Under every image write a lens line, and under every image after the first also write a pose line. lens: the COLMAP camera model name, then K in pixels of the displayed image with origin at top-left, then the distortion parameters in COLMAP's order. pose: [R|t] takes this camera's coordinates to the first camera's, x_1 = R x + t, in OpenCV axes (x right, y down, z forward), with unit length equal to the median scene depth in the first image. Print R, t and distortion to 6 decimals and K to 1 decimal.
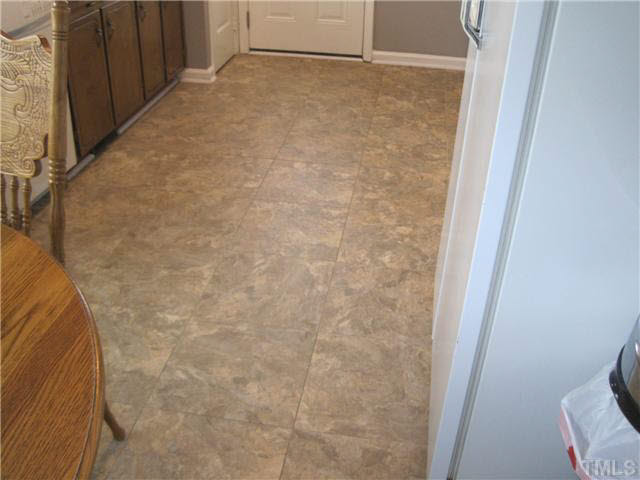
lens RADIAL K [[644.8, 0, 320.8], [0, 644.8, 240.4], [0, 0, 1]] dist [-0.139877, 0.000000]
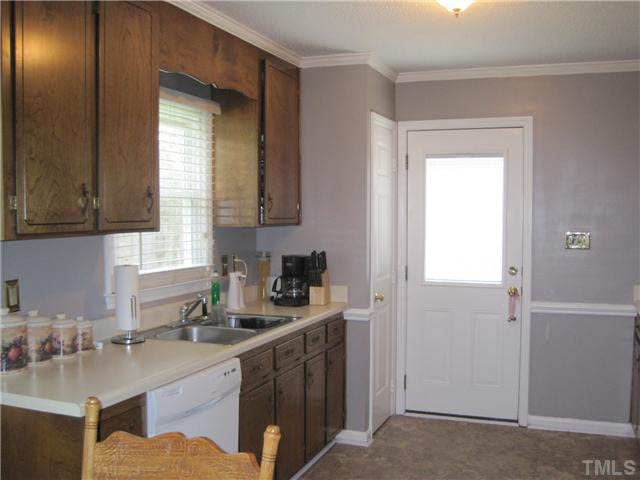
lens RADIAL K [[644.8, 0, 322.7], [0, 644.8, 243.8], [0, 0, 1]] dist [-0.139877, 0.000000]
pose [[0.976959, -0.015915, -0.212834, -0.022257], [-0.090467, 0.872320, -0.480493, -0.035396], [0.193306, 0.488676, 0.850781, -0.036400]]
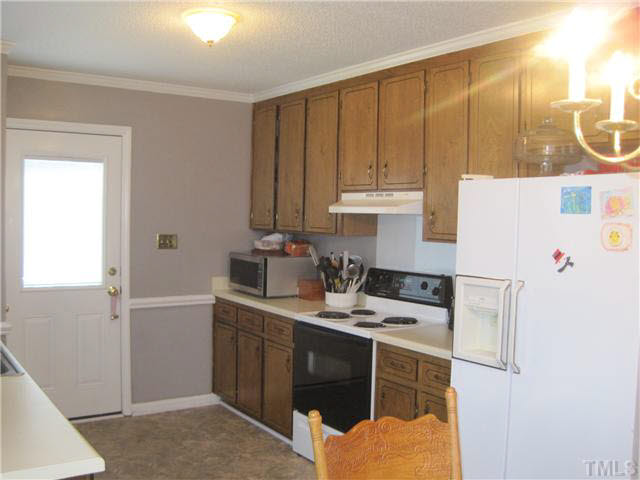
lens RADIAL K [[644.8, 0, 319.9], [0, 644.8, 243.5], [0, 0, 1]] dist [-0.139877, 0.000000]
pose [[0.726163, -0.042083, 0.686233, -0.466592], [0.363537, 0.870680, -0.331296, -0.076735], [-0.583548, 0.490046, 0.647555, -0.010290]]
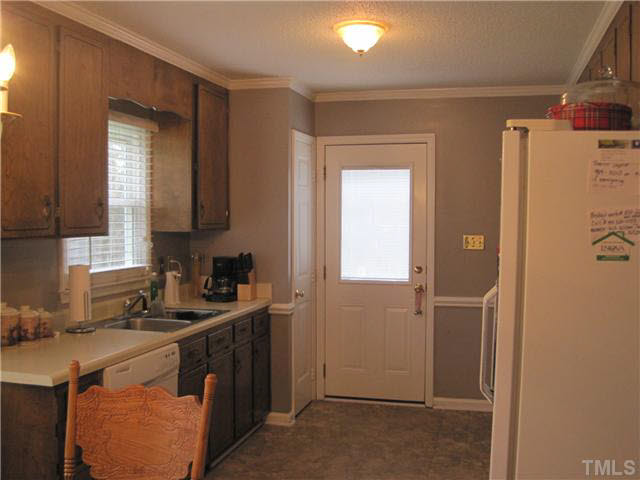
lens RADIAL K [[644.8, 0, 322.3], [0, 644.8, 240.1], [0, 0, 1]] dist [-0.139877, 0.000000]
pose [[0.994304, -0.021269, -0.104436, 0.010527], [-0.033611, 0.867311, -0.496630, 0.030887], [0.101141, 0.497311, 0.861656, -0.150456]]
